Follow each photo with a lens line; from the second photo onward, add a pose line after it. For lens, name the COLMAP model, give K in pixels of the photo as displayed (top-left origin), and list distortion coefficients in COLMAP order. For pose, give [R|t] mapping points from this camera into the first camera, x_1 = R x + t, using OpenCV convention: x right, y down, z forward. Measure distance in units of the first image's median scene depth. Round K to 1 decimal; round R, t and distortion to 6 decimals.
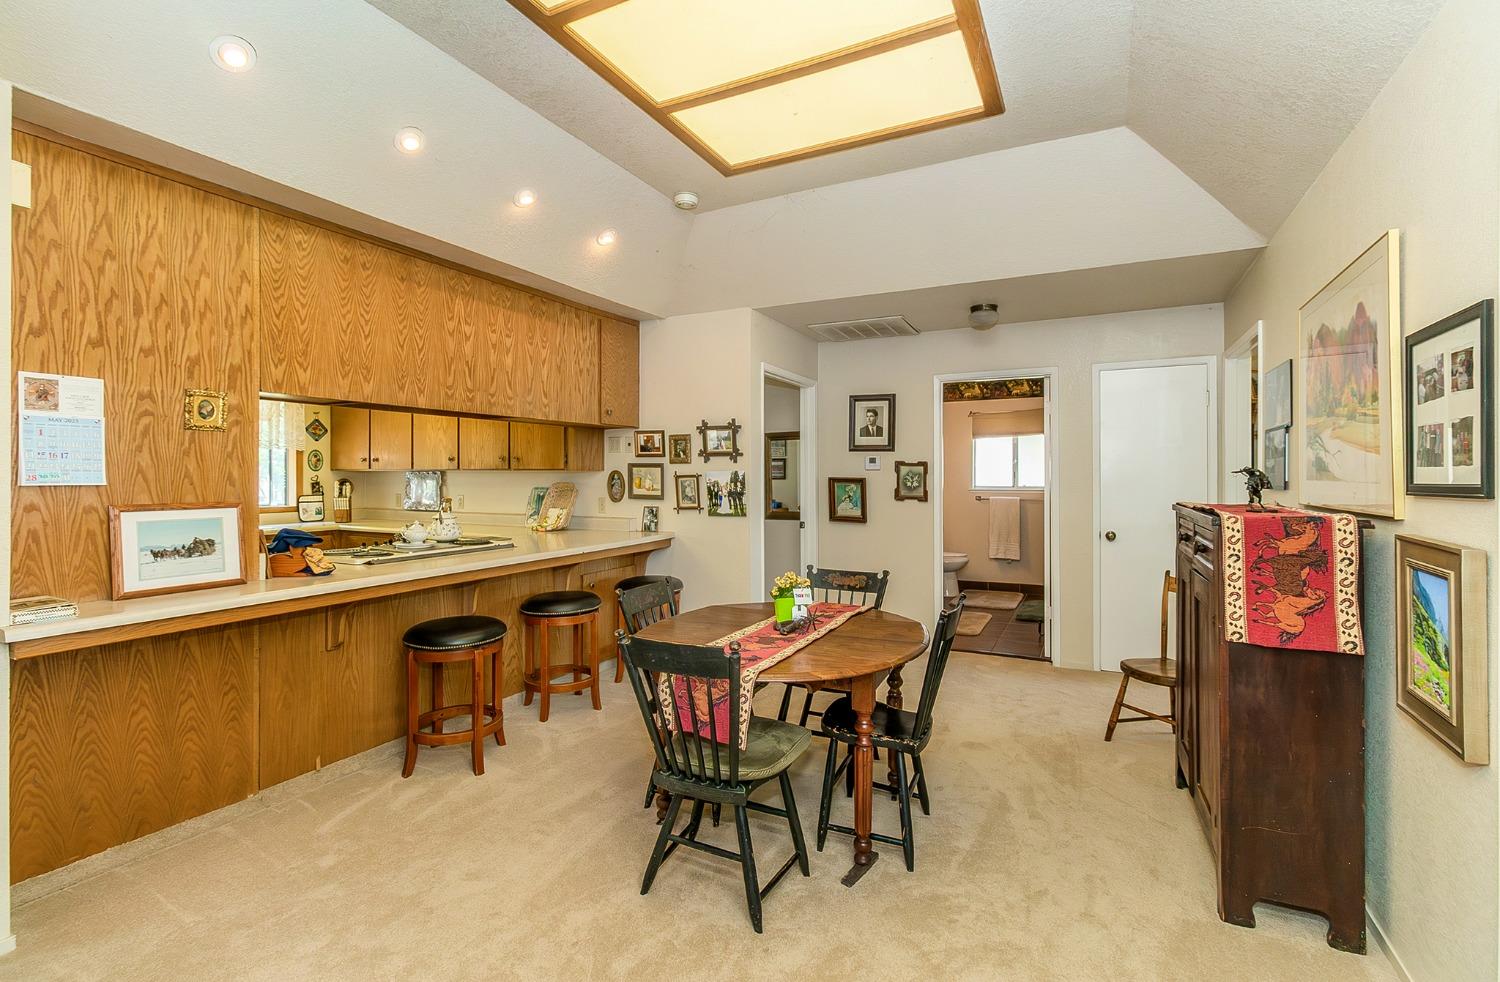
lens RADIAL K [[675.5, 0, 749.5], [0, 675.5, 479.5], [0, 0, 1]] dist [0.004252, -0.000754]
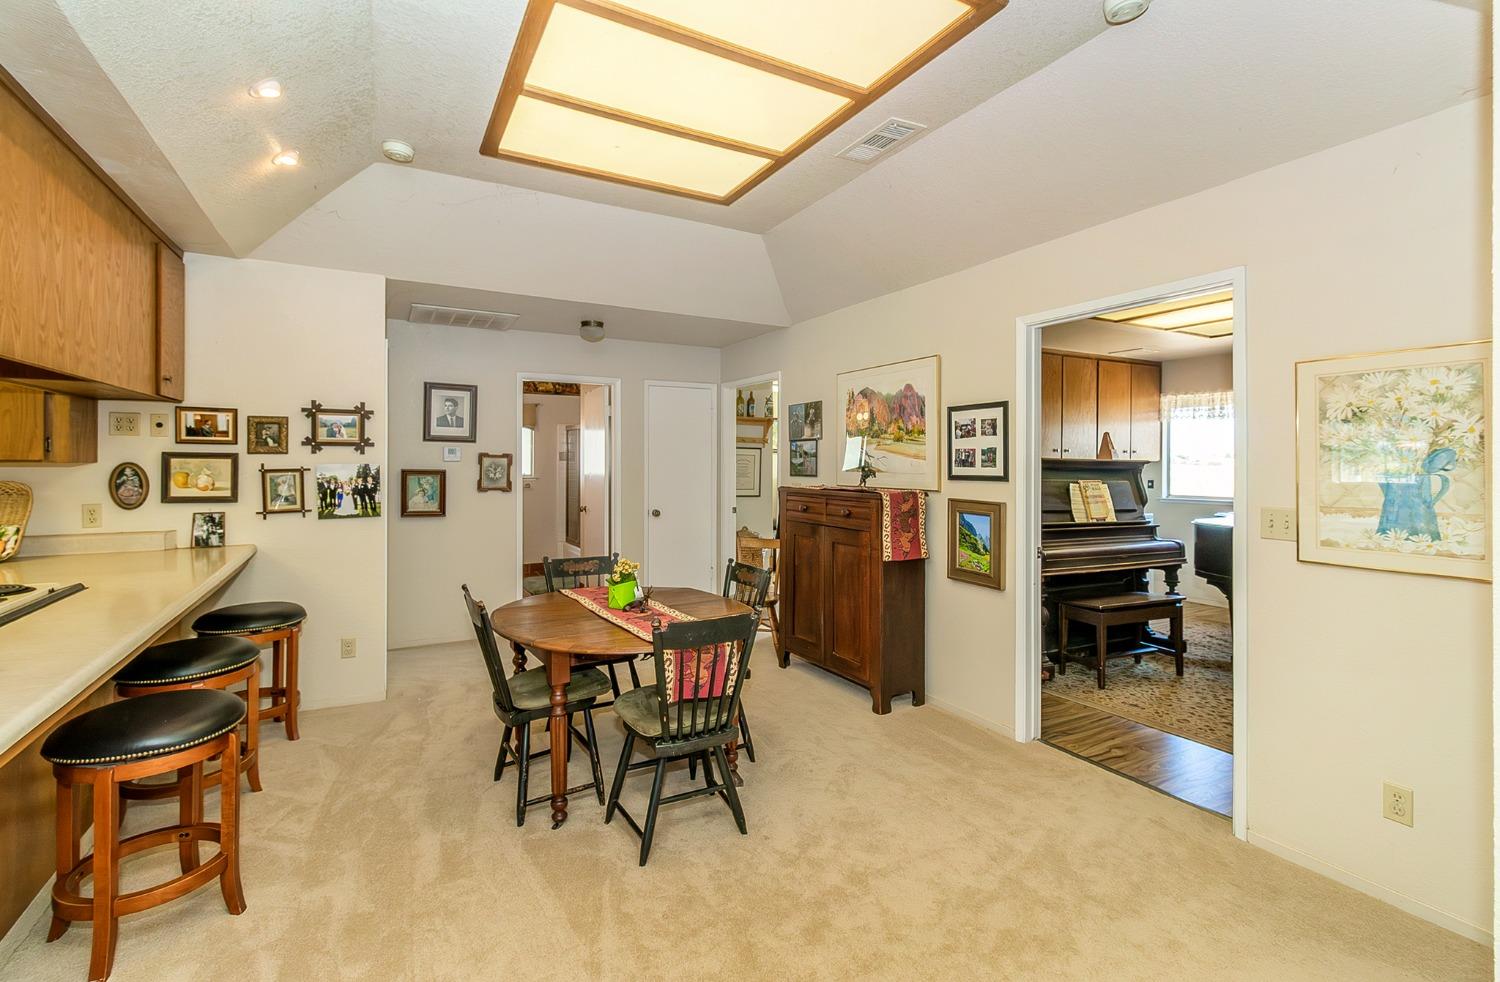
lens RADIAL K [[675.5, 0, 749.8], [0, 675.5, 465.6], [0, 0, 1]] dist [0.004252, -0.000754]
pose [[0.560587, -0.003776, 0.828087, -0.441299], [0.002229, 0.999993, 0.003051, -0.011712], [-0.828093, 0.000136, 0.560591, 0.119398]]
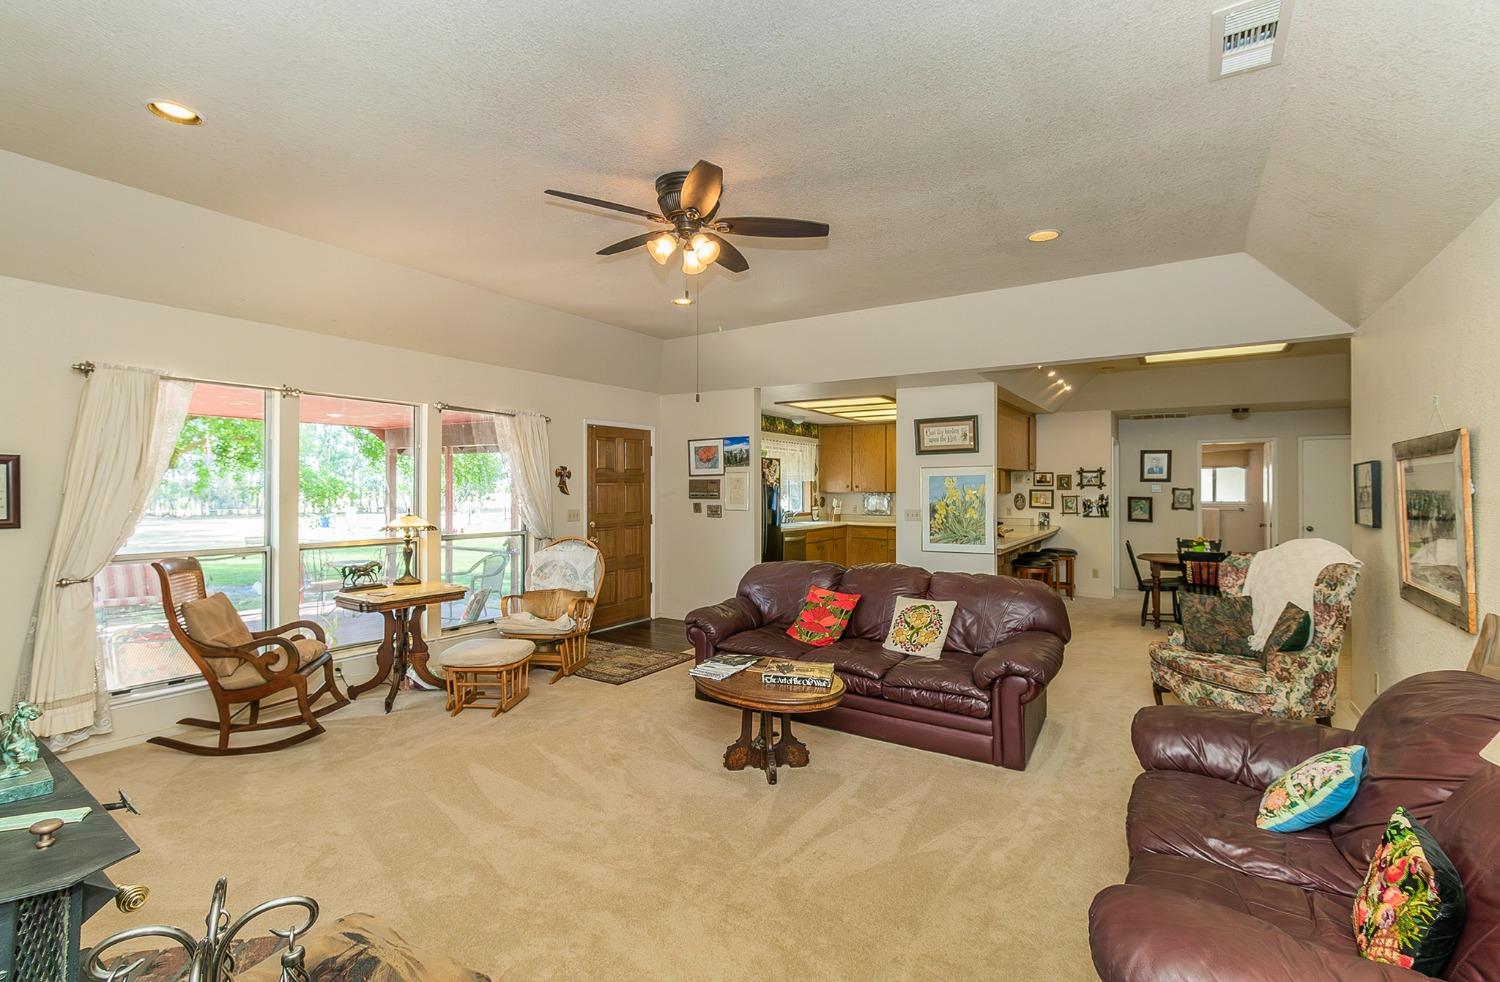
lens RADIAL K [[675.5, 0, 752.7], [0, 675.5, 484.0], [0, 0, 1]] dist [0.004252, -0.000754]
pose [[0.994802, -0.001292, -0.101822, -0.801196], [0.000133, 0.999935, -0.011393, -0.018779], [0.101830, 0.011321, 0.994737, -1.013021]]
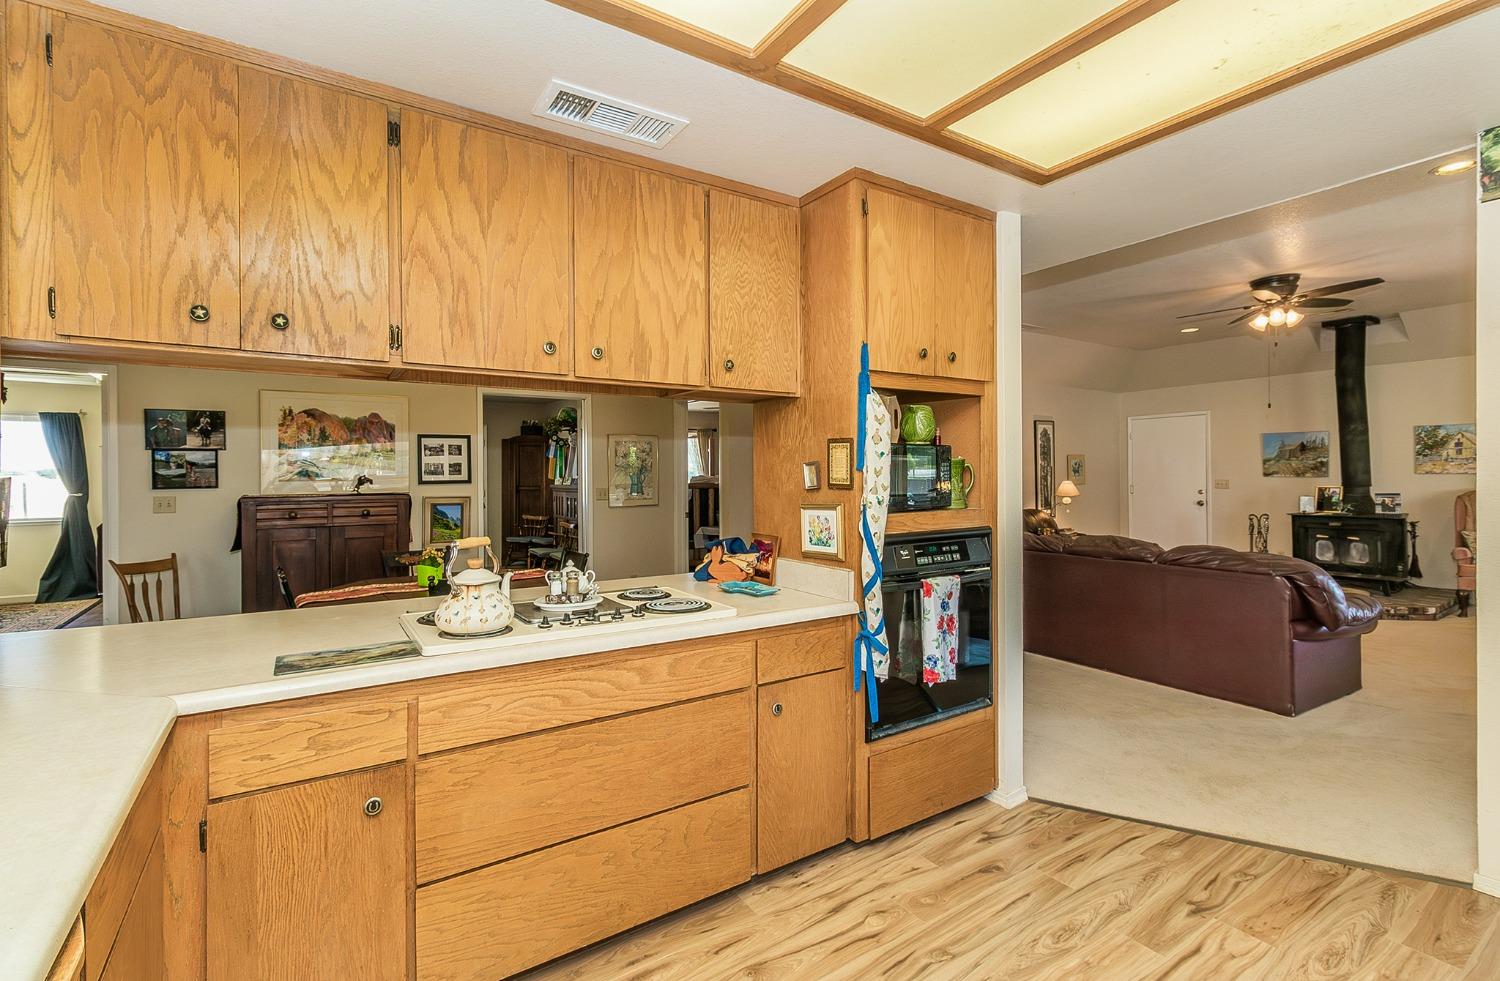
lens RADIAL K [[675.5, 0, 749.3], [0, 675.5, 478.5], [0, 0, 1]] dist [0.004252, -0.000754]
pose [[-0.874645, -0.001885, 0.484760, -0.722179], [0.006917, 0.999842, 0.016367, -0.016873], [-0.484715, 0.017668, -0.874494, 1.138757]]
